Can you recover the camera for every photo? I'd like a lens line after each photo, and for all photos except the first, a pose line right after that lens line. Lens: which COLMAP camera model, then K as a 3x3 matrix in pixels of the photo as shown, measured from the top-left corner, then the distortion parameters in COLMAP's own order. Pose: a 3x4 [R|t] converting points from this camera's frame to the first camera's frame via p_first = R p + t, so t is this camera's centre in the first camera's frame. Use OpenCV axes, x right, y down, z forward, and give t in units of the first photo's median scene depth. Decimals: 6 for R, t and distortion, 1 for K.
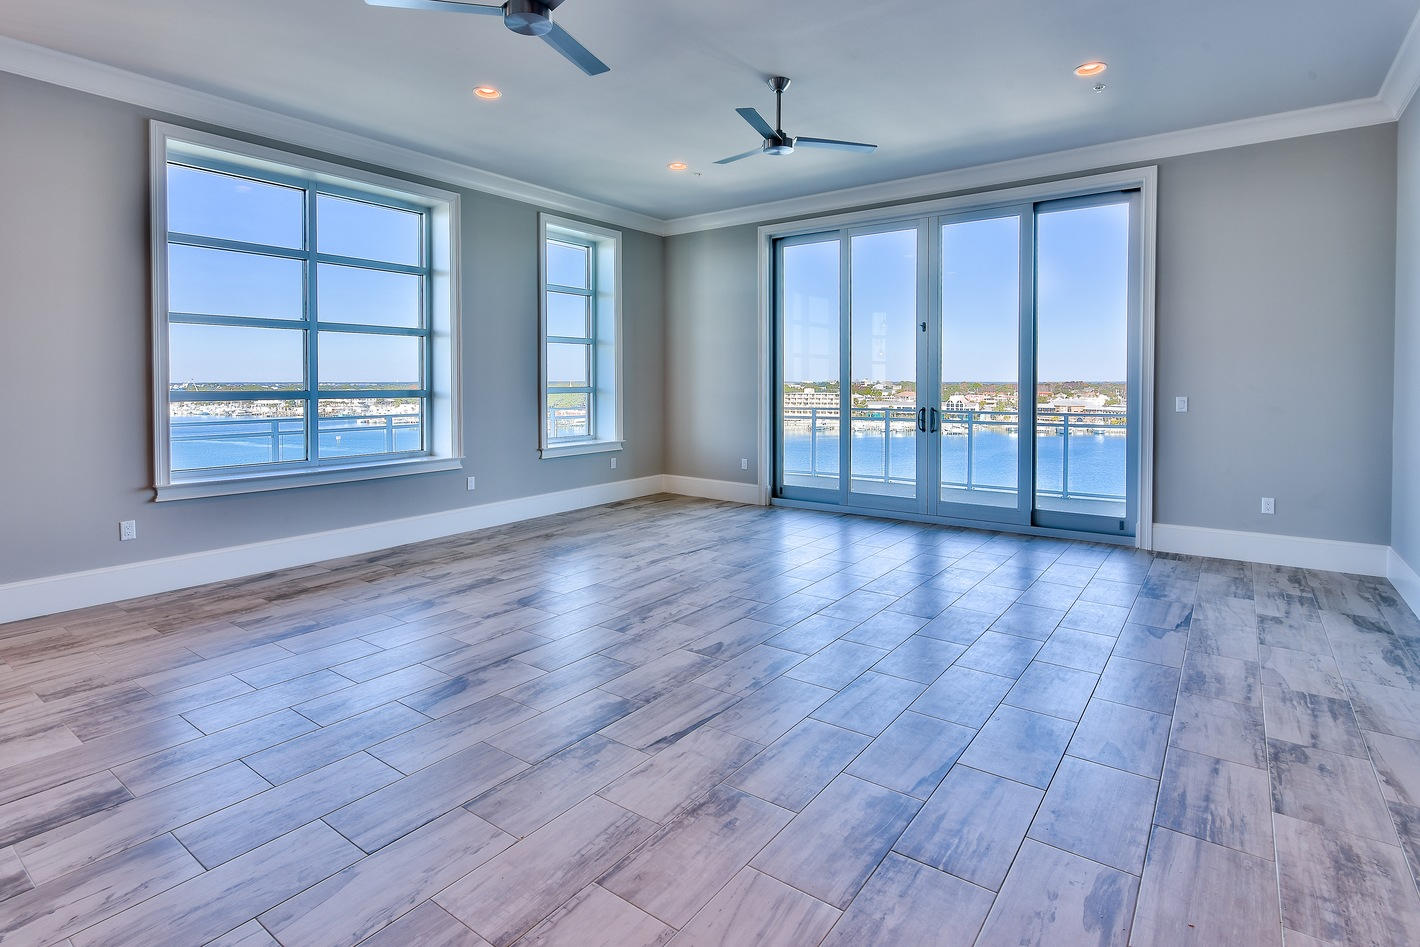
lens RADIAL K [[713.6, 0, 712.9], [0, 713.6, 386.2], [0, 0, 1]] dist [-0.001035, -0.000272]
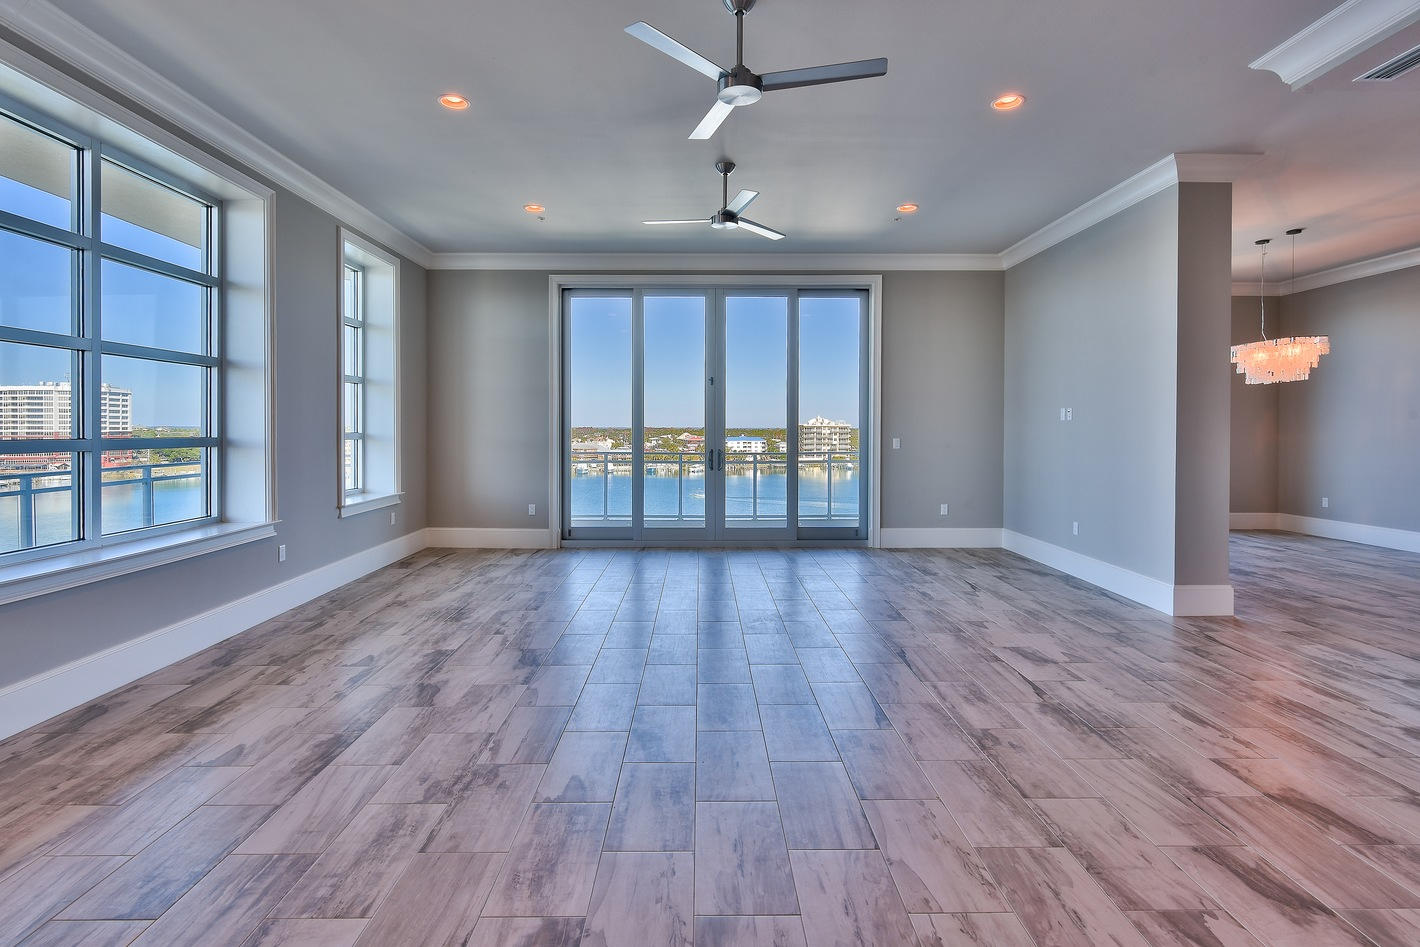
lens RADIAL K [[701.4, 0, 699.1], [0, 701.4, 426.7], [0, 0, 1]] dist [-0.001560, 0.000602]
pose [[0.803519, 0.001920, 0.595276, -0.431776], [0.002130, 0.999979, -0.006101, -0.000497], [-0.595275, 0.006170, 0.803498, 0.087804]]
